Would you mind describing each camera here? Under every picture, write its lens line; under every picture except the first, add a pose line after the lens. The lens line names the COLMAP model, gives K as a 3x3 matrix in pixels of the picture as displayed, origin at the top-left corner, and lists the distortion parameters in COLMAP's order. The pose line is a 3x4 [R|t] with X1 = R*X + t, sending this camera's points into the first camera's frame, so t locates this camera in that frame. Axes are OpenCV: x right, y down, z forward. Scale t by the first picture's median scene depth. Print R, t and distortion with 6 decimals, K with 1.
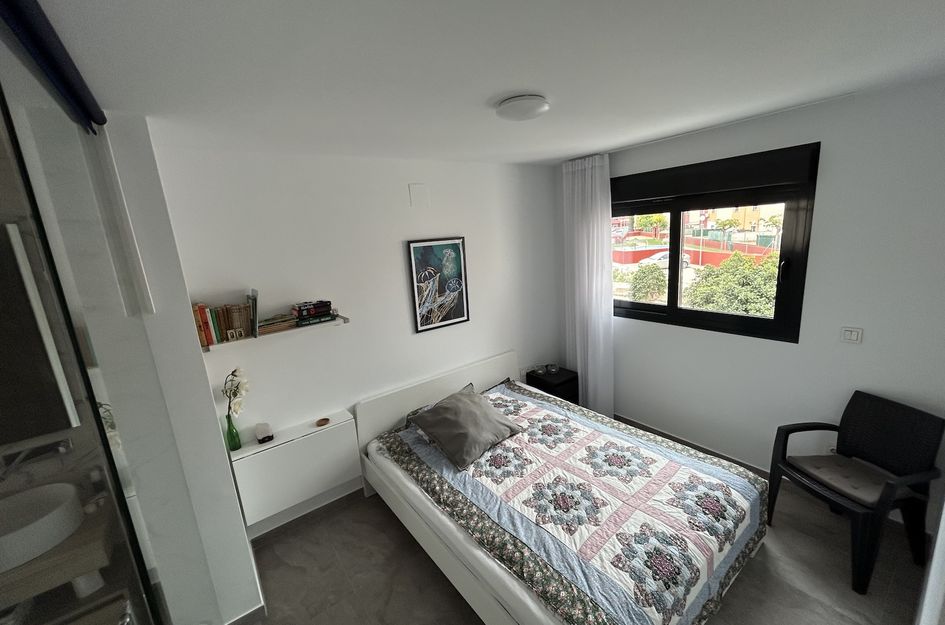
lens RADIAL K [[380.1, 0, 472.5], [0, 380.1, 312.5], [0, 0, 1]] dist [0.001210, 0.000386]
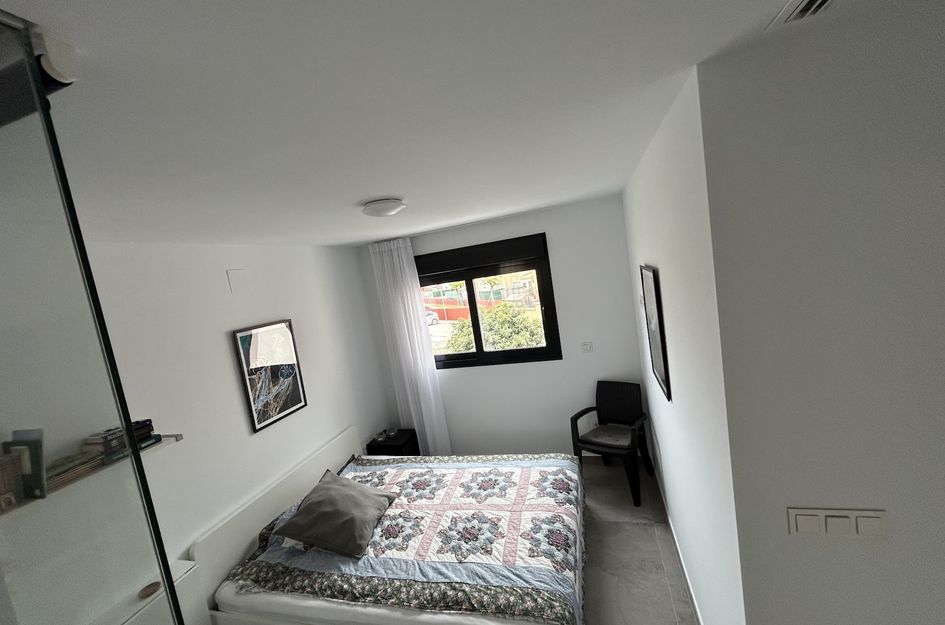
lens RADIAL K [[380.1, 0, 472.5], [0, 380.1, 312.5], [0, 0, 1]] dist [0.001210, 0.000386]
pose [[0.807153, -0.116900, 0.578653, -0.258696], [0.218994, 0.969551, -0.109601, -0.010946], [-0.548221, 0.215186, 0.808176, -0.045967]]
